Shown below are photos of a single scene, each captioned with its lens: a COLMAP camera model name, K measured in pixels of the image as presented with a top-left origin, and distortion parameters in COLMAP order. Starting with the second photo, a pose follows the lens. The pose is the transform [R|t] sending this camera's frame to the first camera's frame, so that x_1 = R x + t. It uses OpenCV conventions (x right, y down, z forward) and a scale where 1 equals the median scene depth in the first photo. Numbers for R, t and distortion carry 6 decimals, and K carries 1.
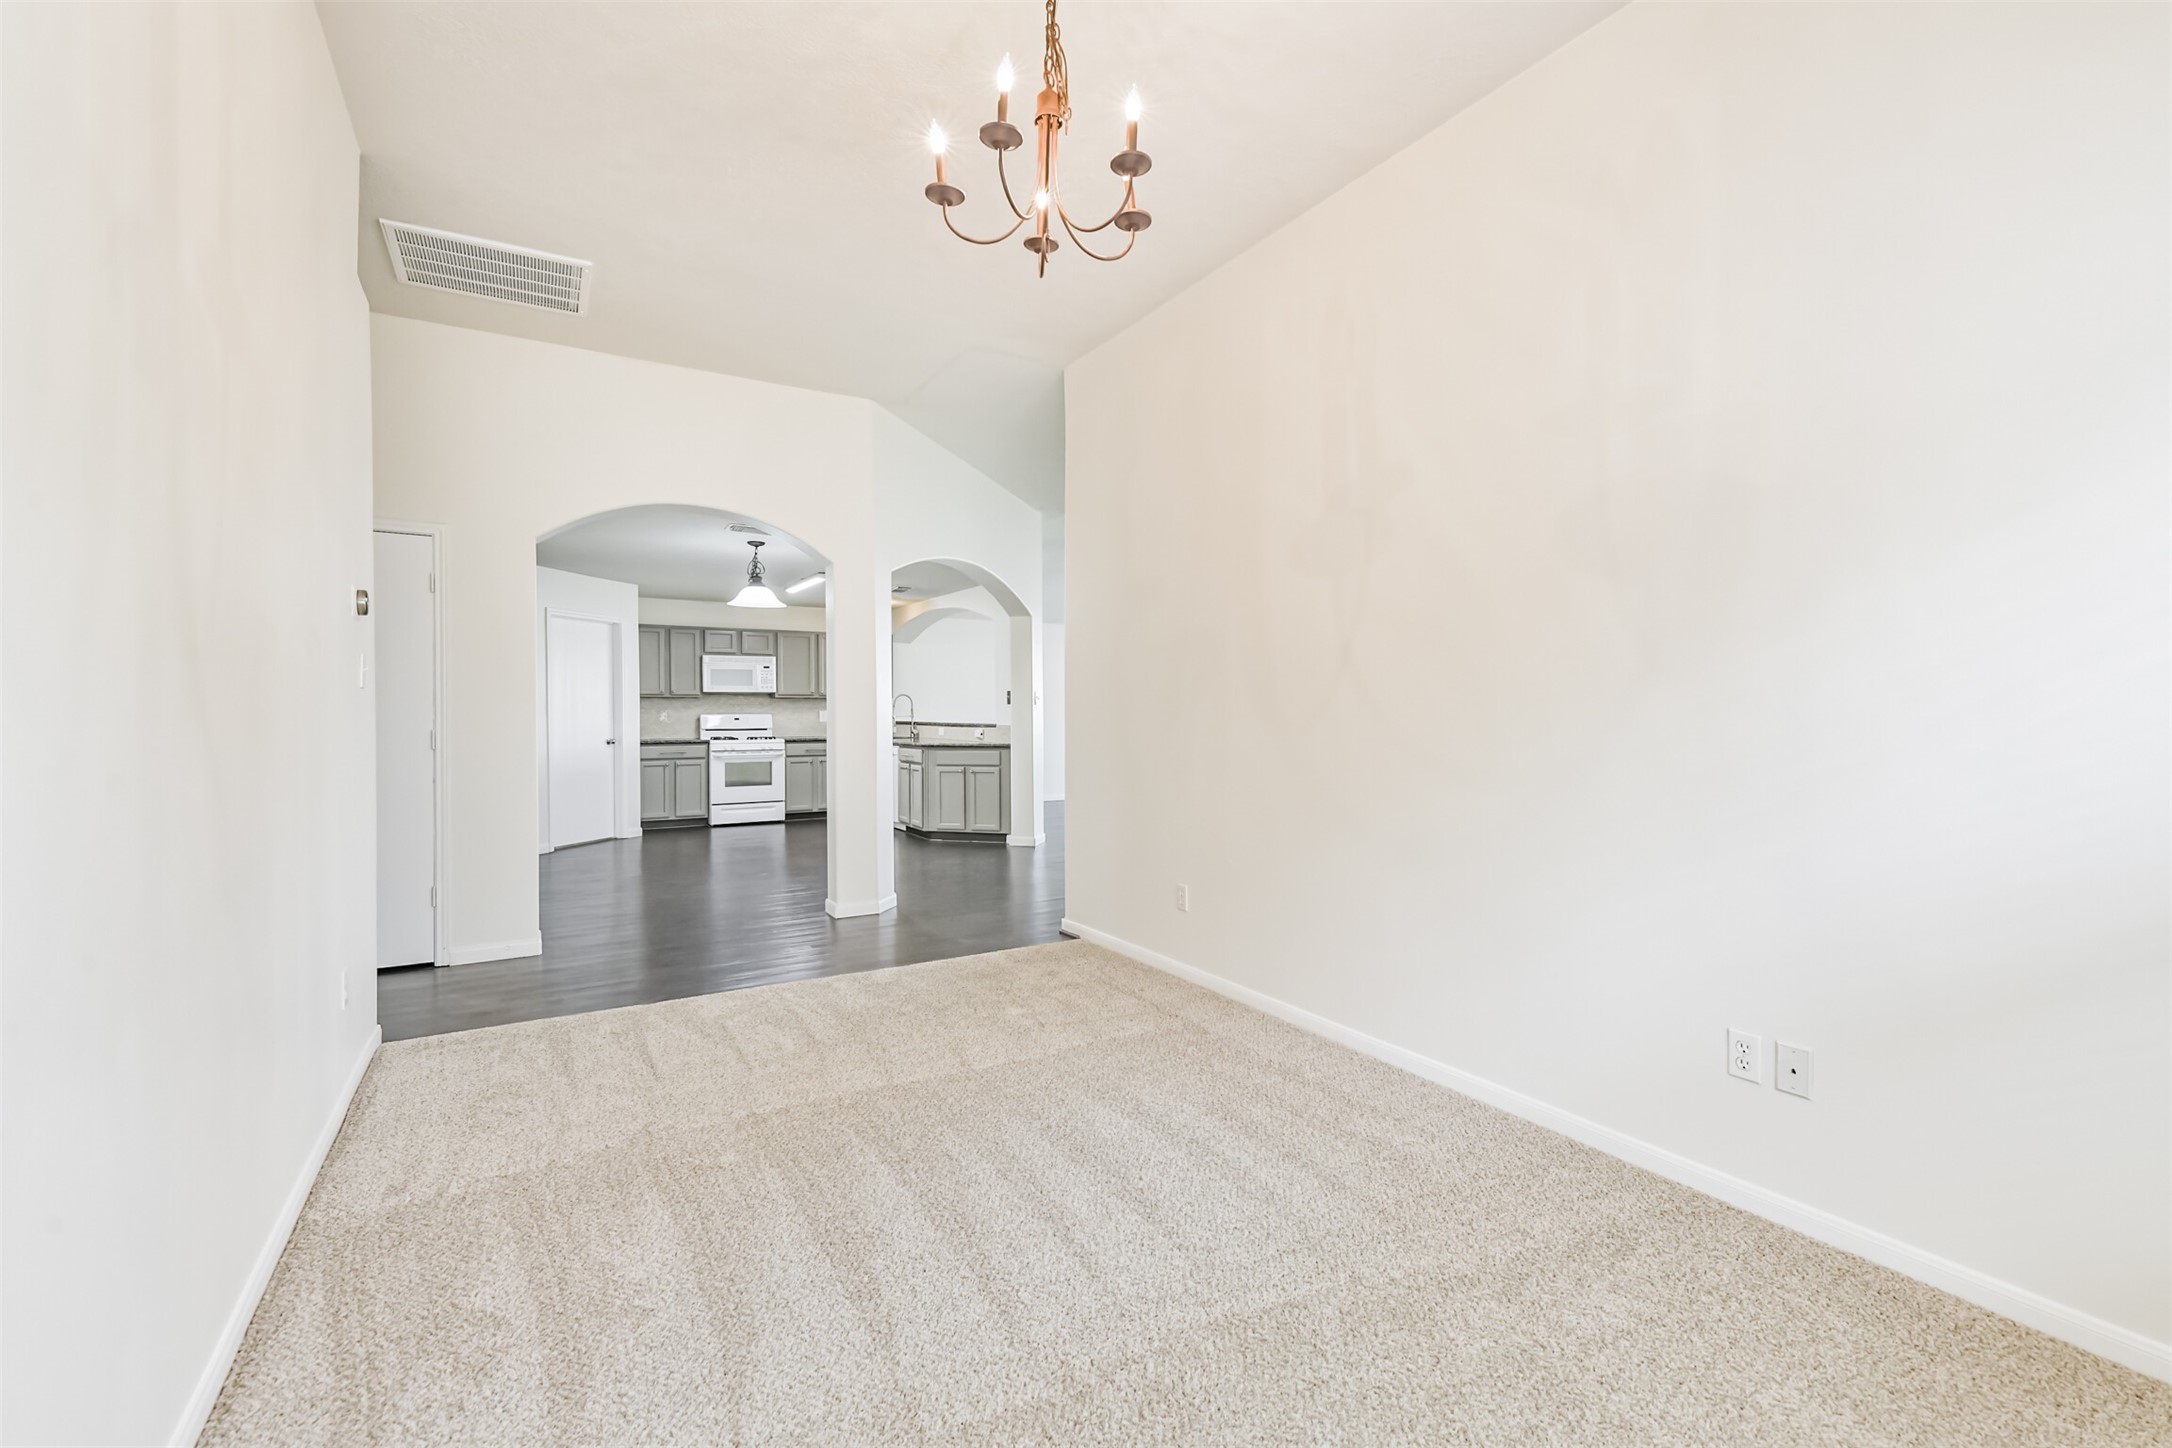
lens RADIAL K [[929.2, 0, 1089.7], [0, 929.2, 727.1], [0, 0, 1]] dist [0.022932, -0.008666]
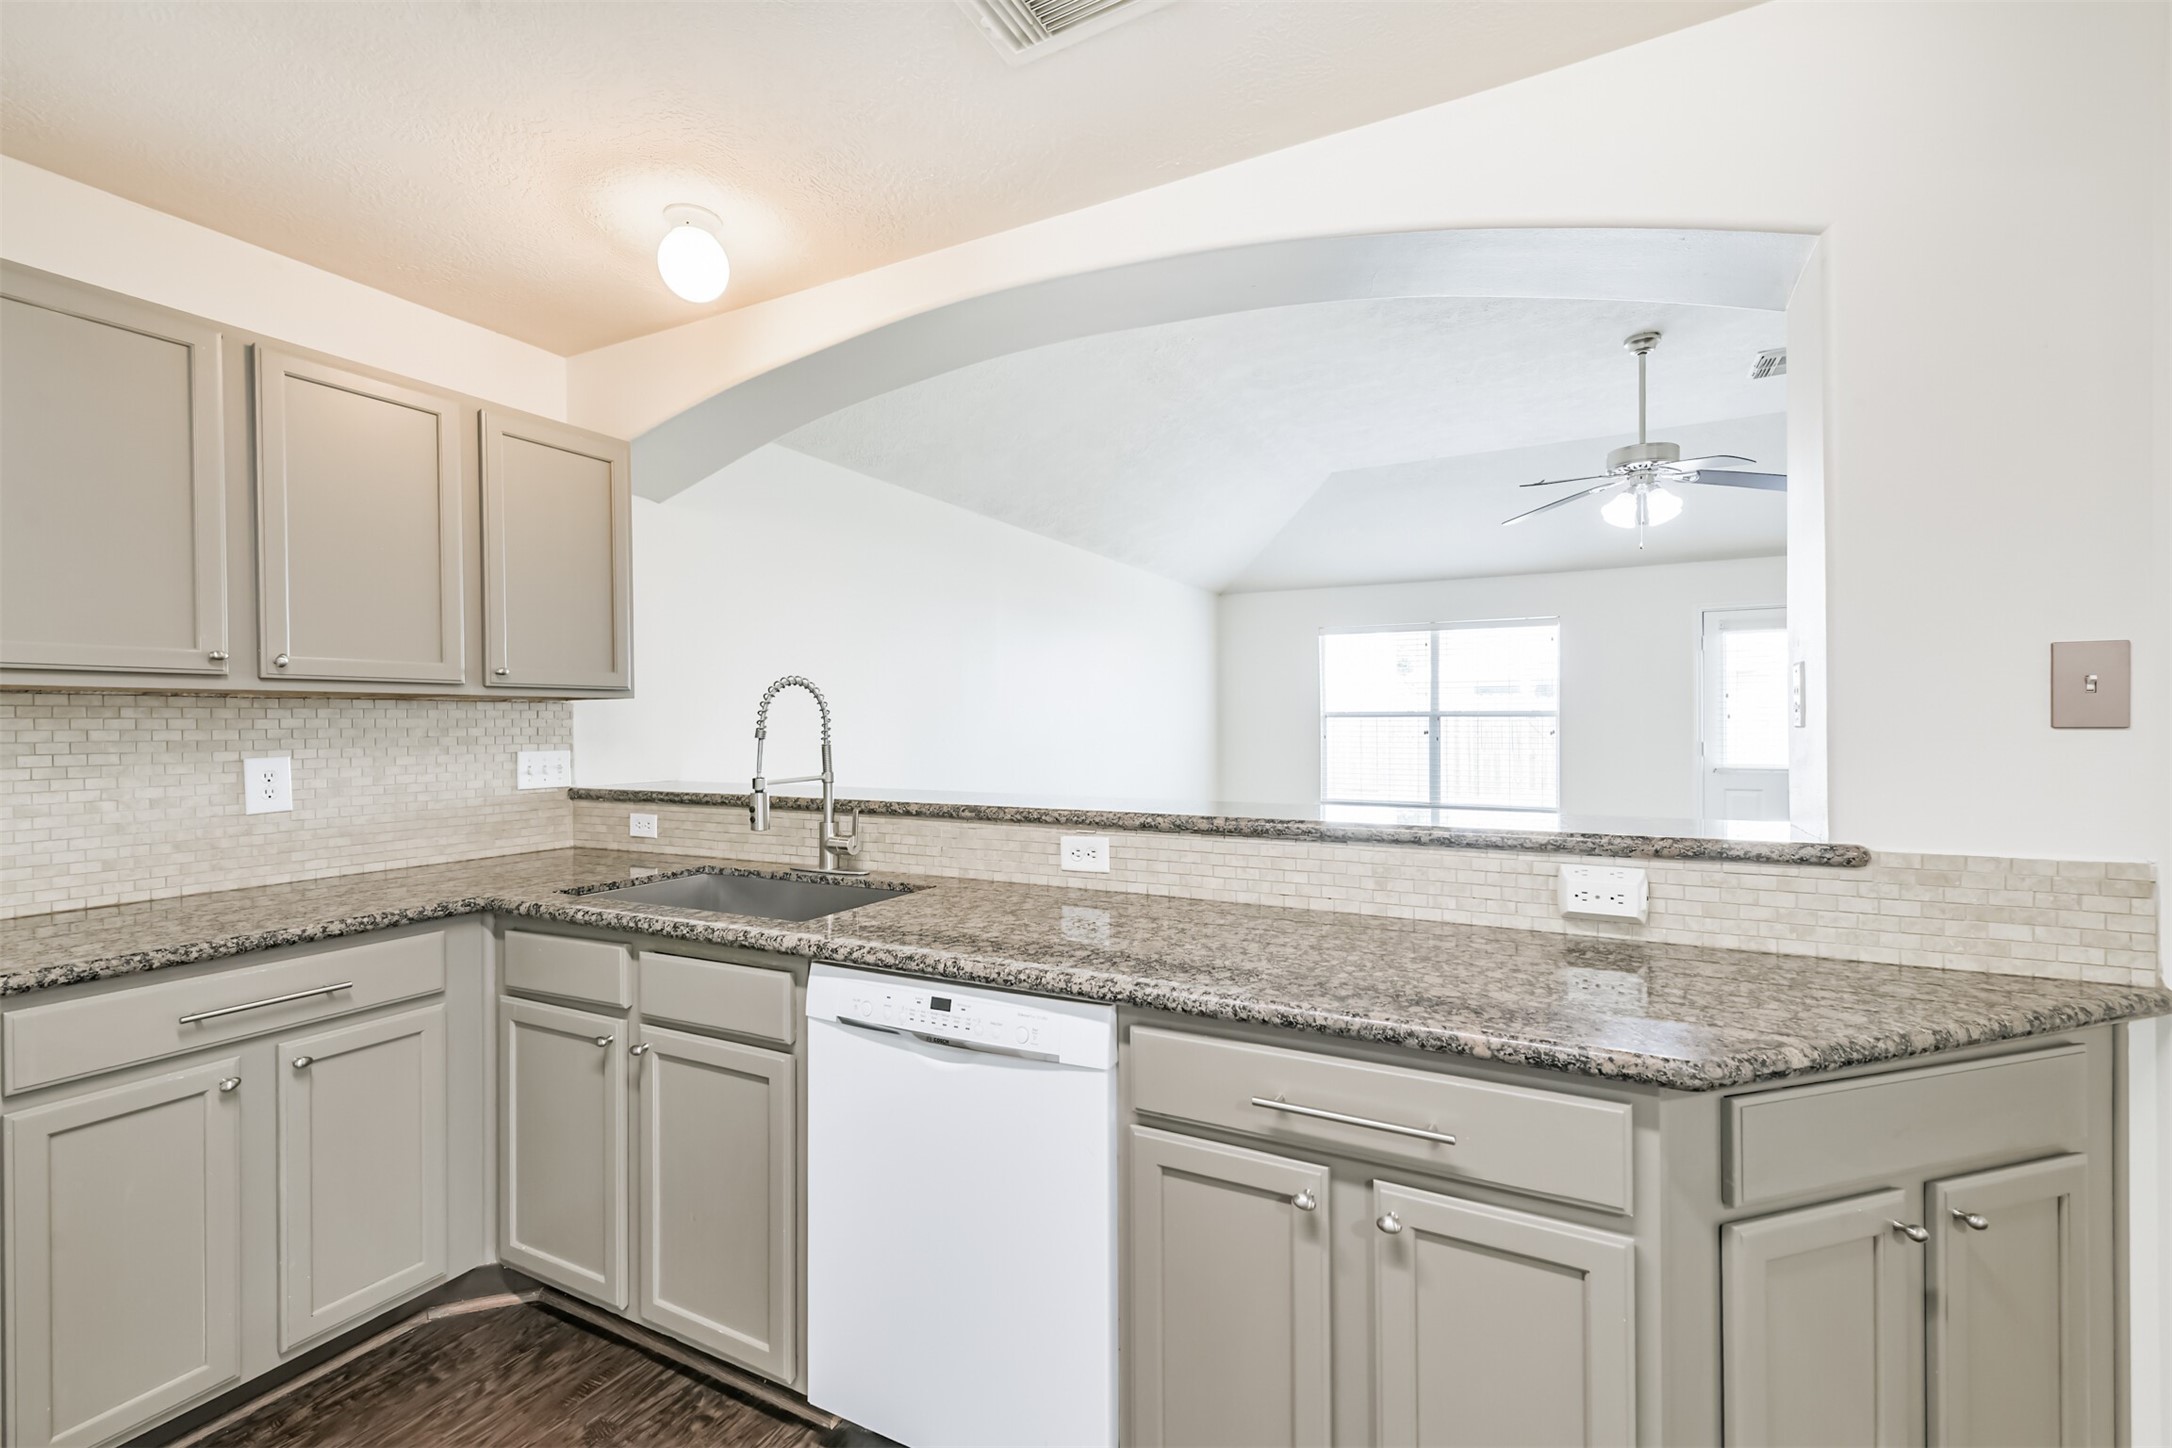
lens RADIAL K [[929.2, 0, 1089.7], [0, 929.2, 727.1], [0, 0, 1]] dist [0.022932, -0.008666]
pose [[0.853938, -0.007146, 0.520326, -0.267907], [0.014340, 0.999849, -0.009801, -0.021774], [-0.520177, 0.015831, 0.853912, 0.818111]]
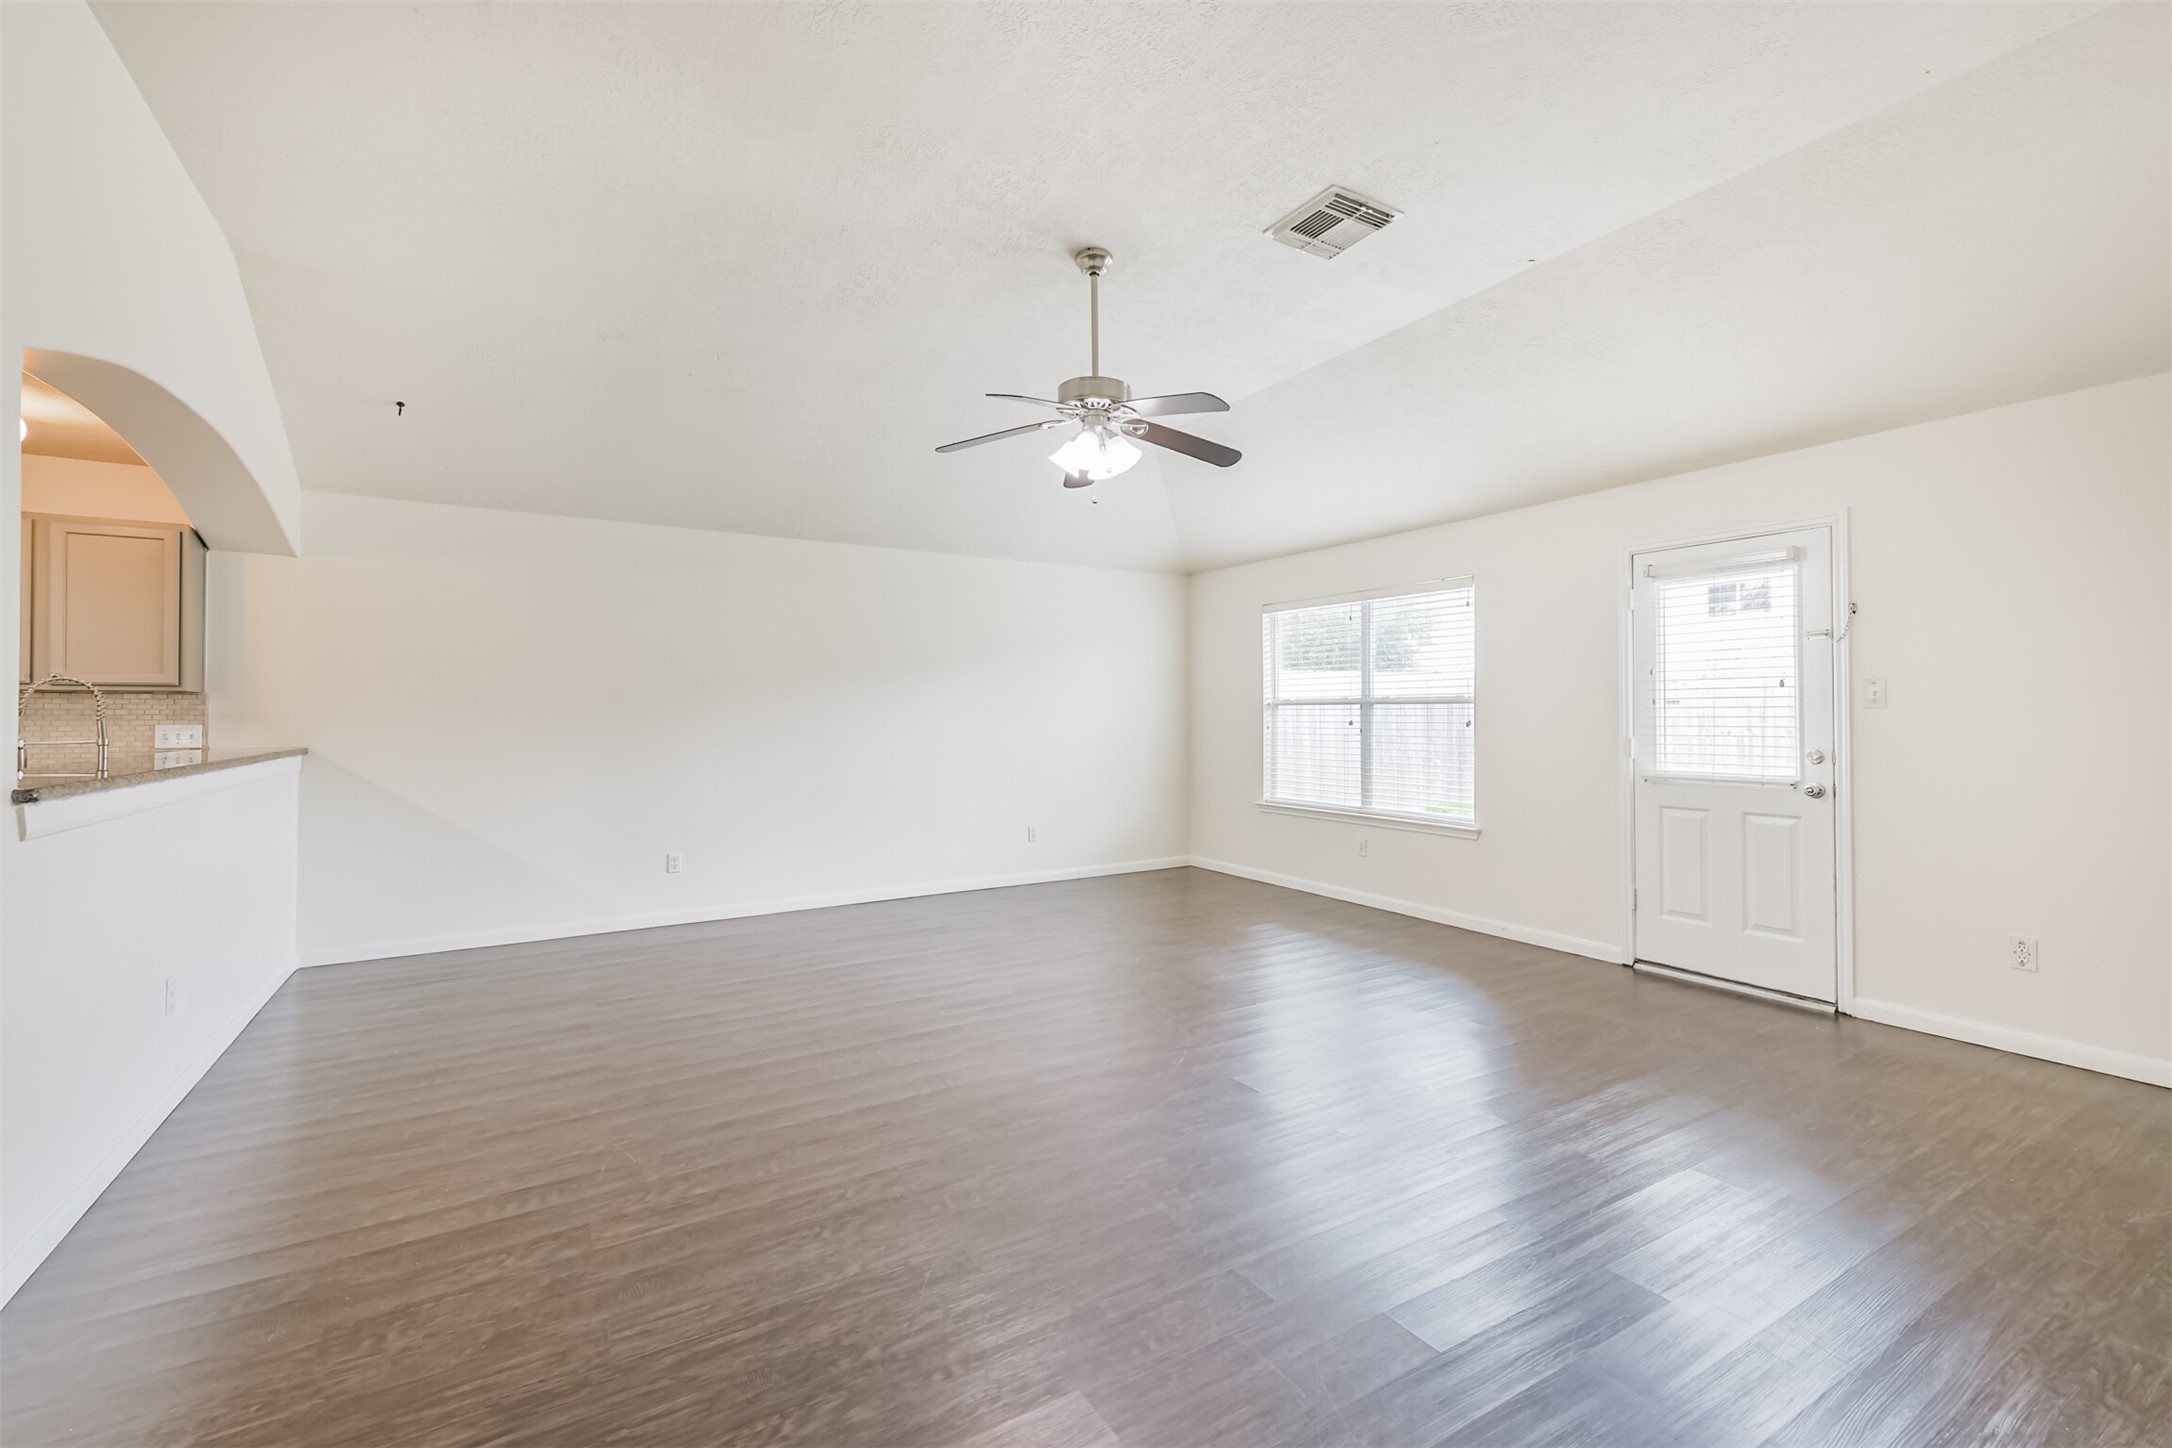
lens RADIAL K [[954.7, 0, 1081.5], [0, 954.7, 717.2], [0, 0, 1]] dist [0.008734, -0.000048]
pose [[0.999935, -0.001950, 0.011231, 0.170654], [0.002138, 0.999857, -0.016755, -0.014614], [-0.011197, 0.016778, 0.999797, 0.679799]]
